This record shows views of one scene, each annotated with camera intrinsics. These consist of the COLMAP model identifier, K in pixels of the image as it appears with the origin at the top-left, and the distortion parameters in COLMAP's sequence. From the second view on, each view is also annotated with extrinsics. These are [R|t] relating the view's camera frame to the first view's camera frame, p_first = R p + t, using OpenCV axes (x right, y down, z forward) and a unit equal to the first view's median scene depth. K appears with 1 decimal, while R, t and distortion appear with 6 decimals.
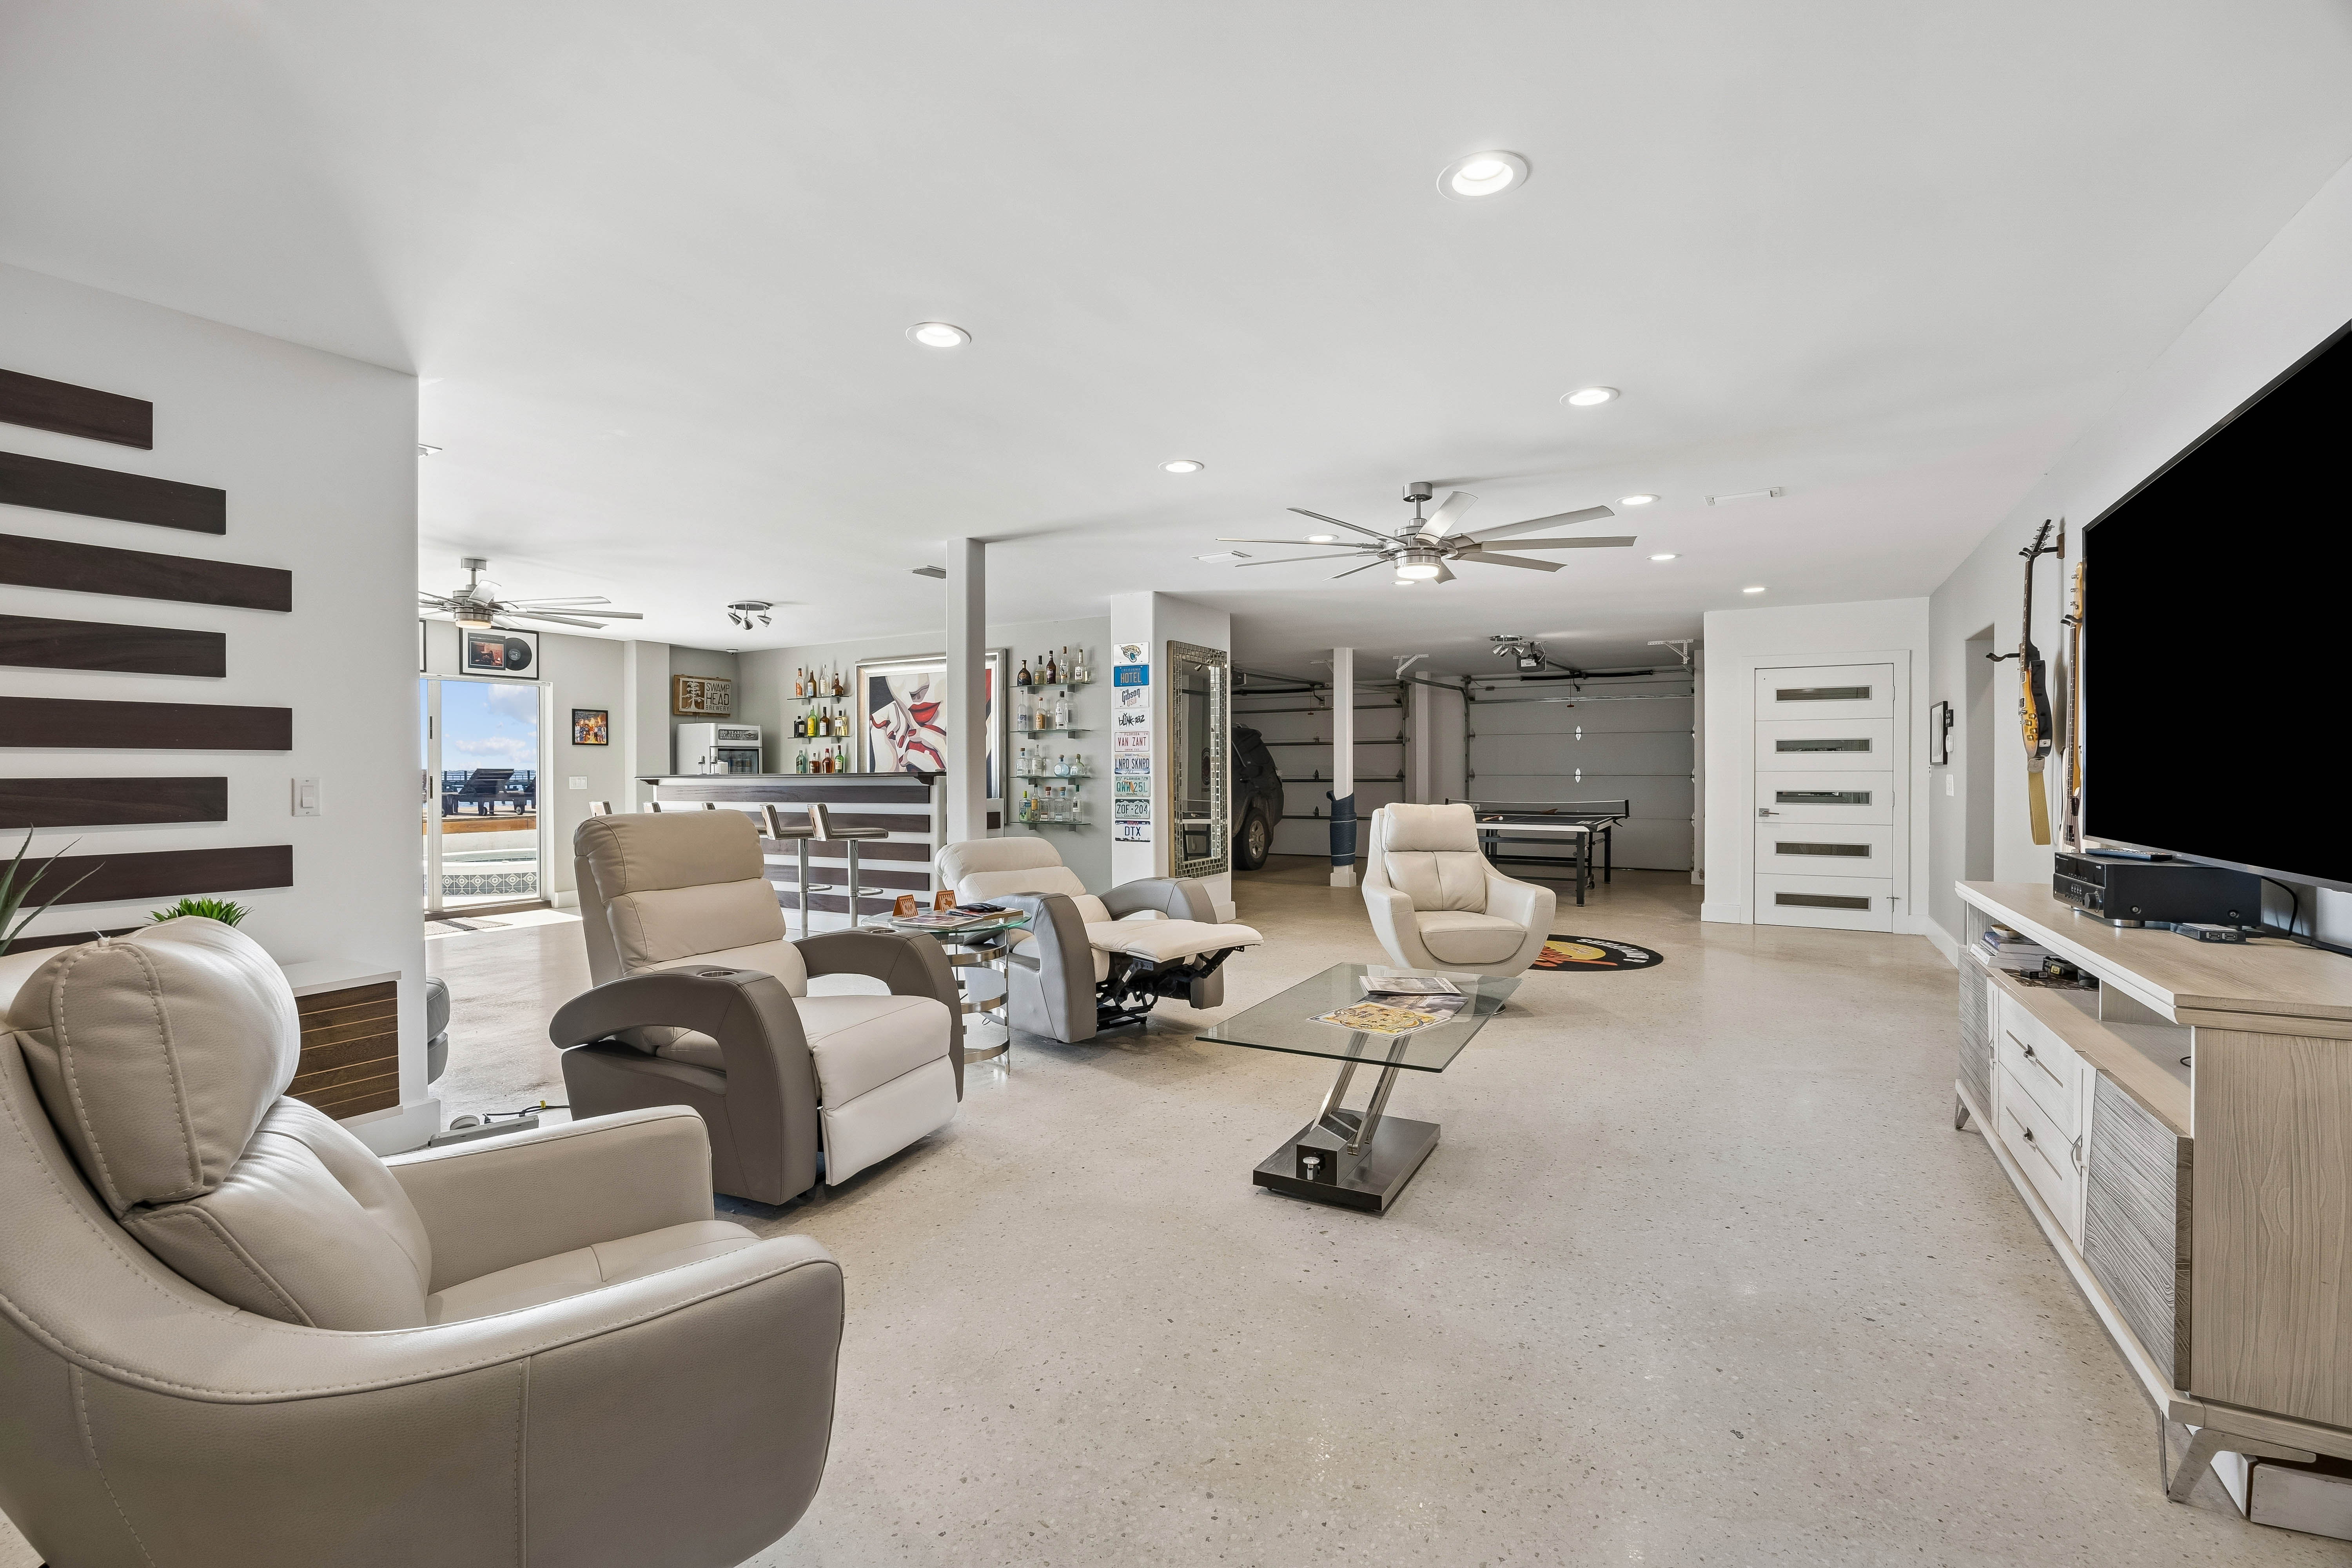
lens RADIAL K [[1016.1, 0, 1187.2], [0, 1016.1, 777.0], [0, 0, 1]] dist [-0.019131, 0.000996]
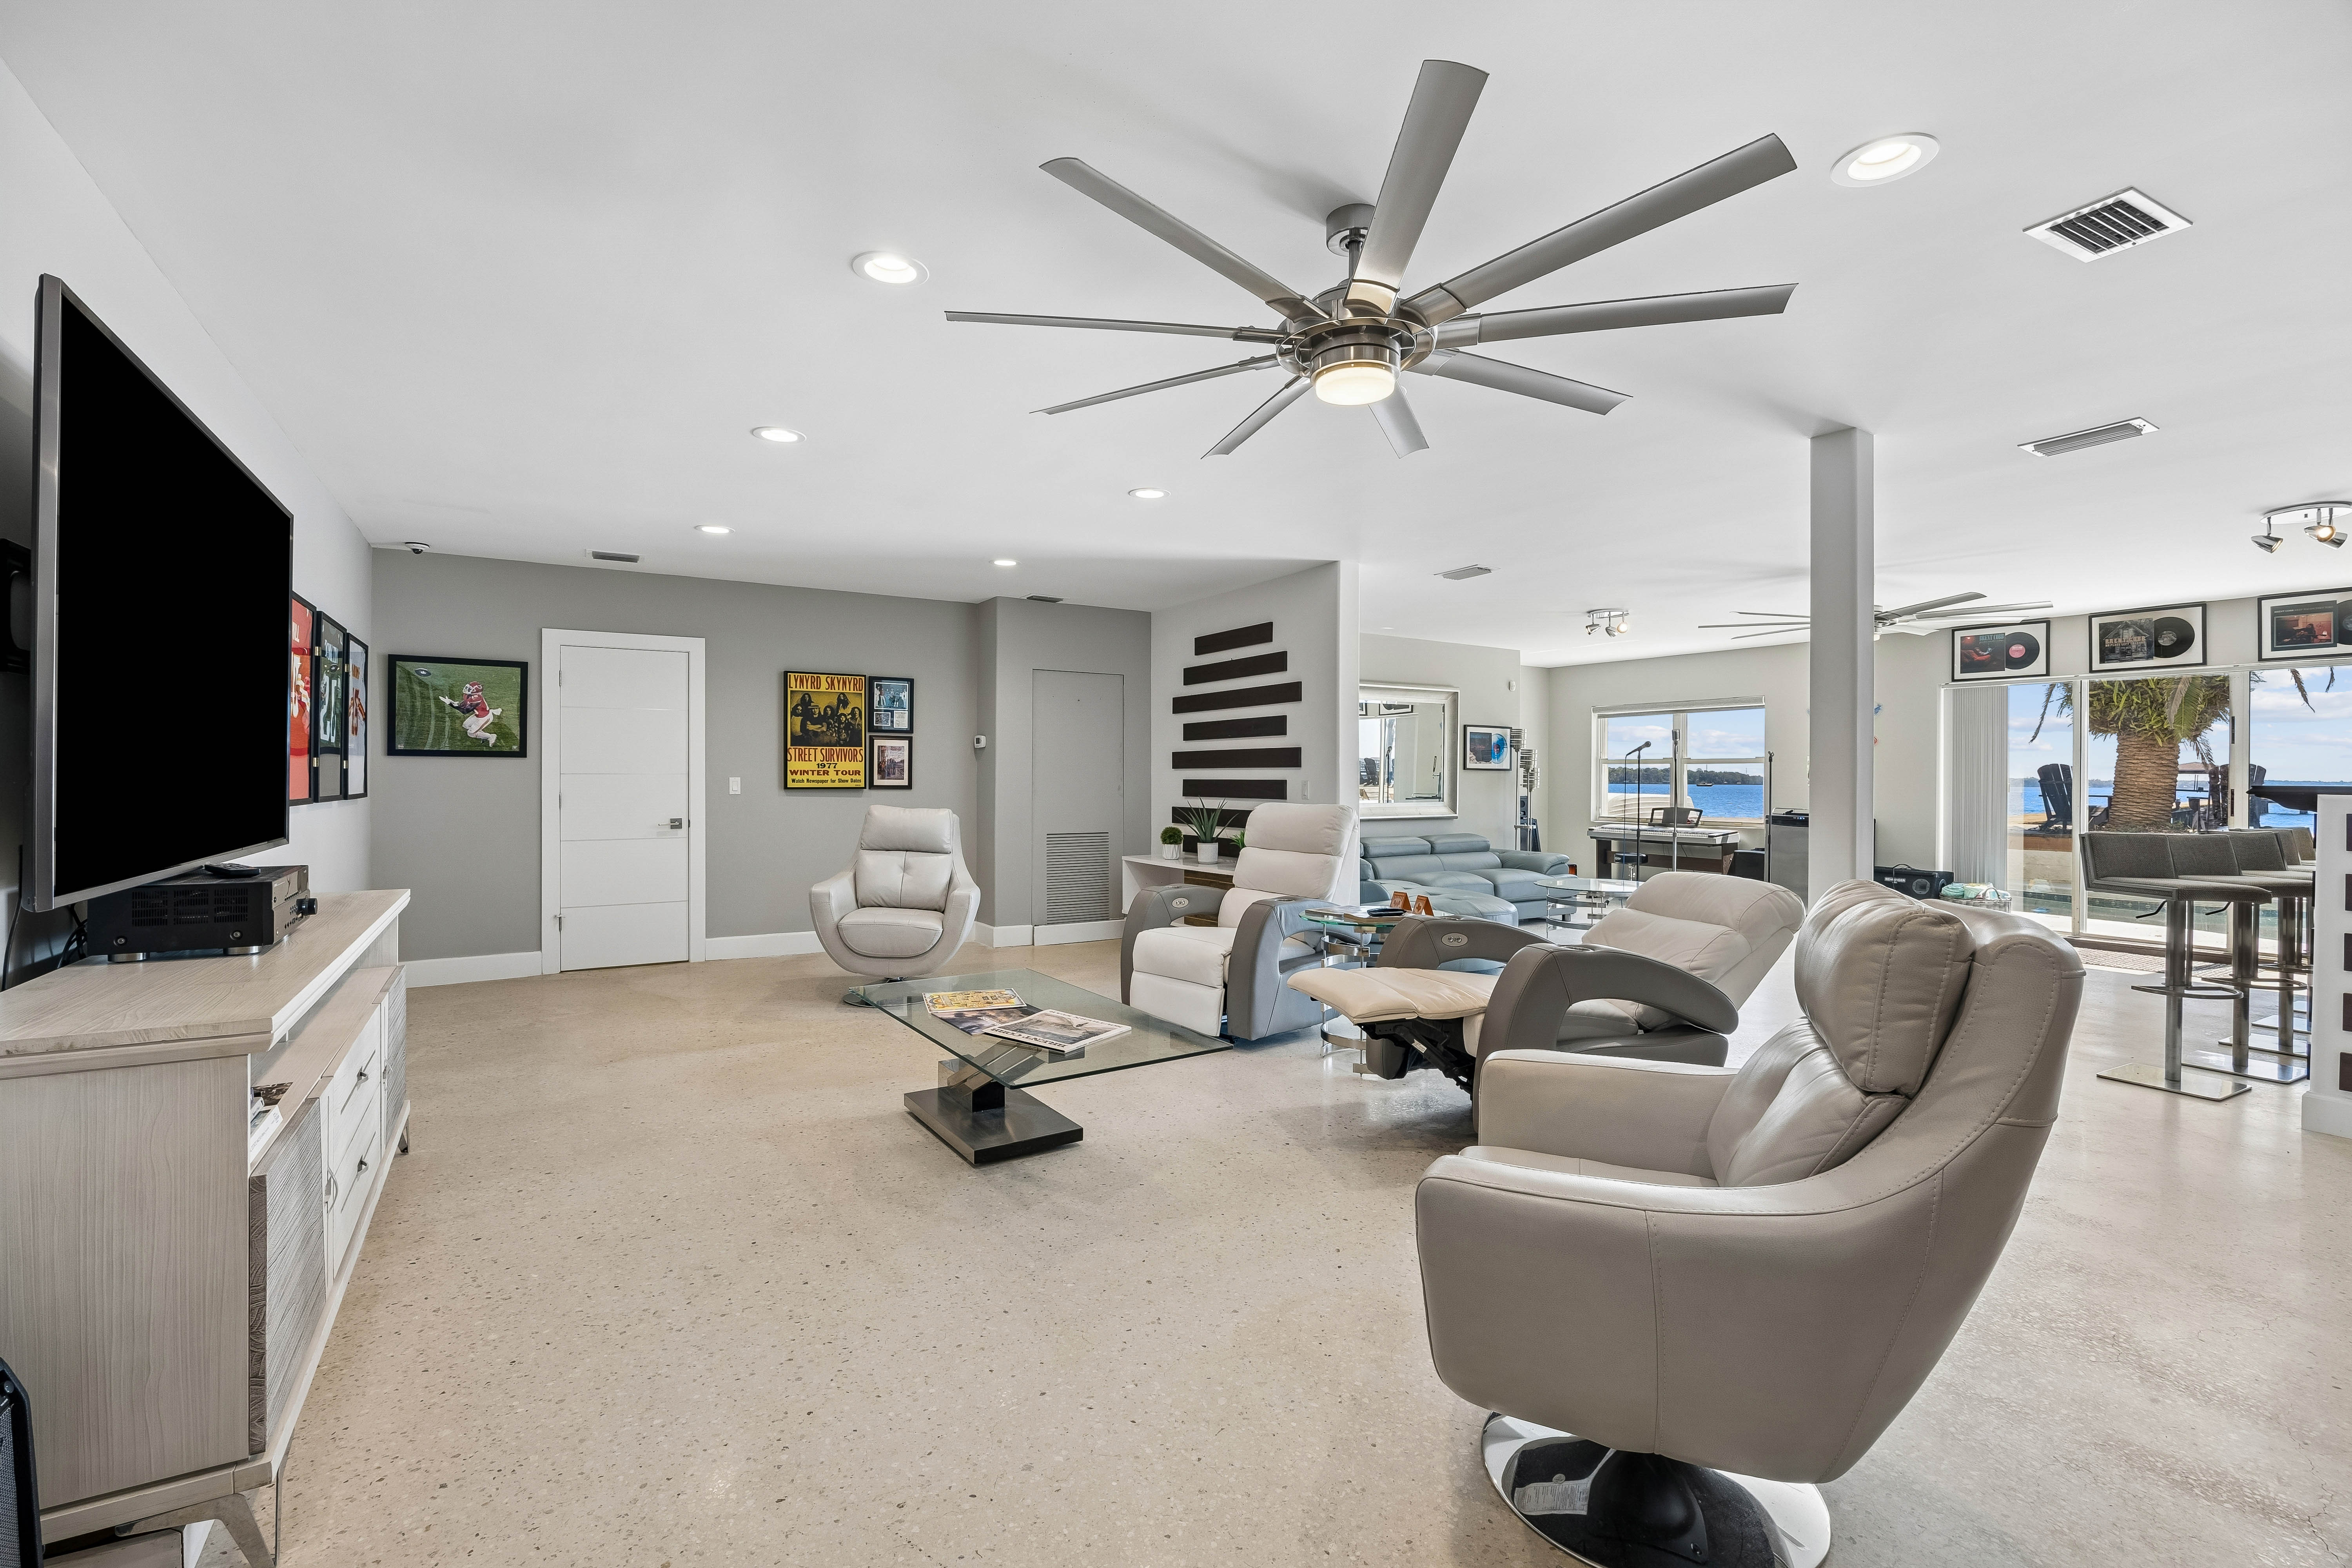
lens RADIAL K [[1016.1, 0, 1168.3], [0, 1016.1, 779.1], [0, 0, 1]] dist [-0.019131, 0.000996]
pose [[-0.482142, 0.001673, -0.876091, 0.349781], [-0.011109, 0.999906, 0.008023, -0.005134], [0.876023, 0.013601, -0.482078, 0.568049]]
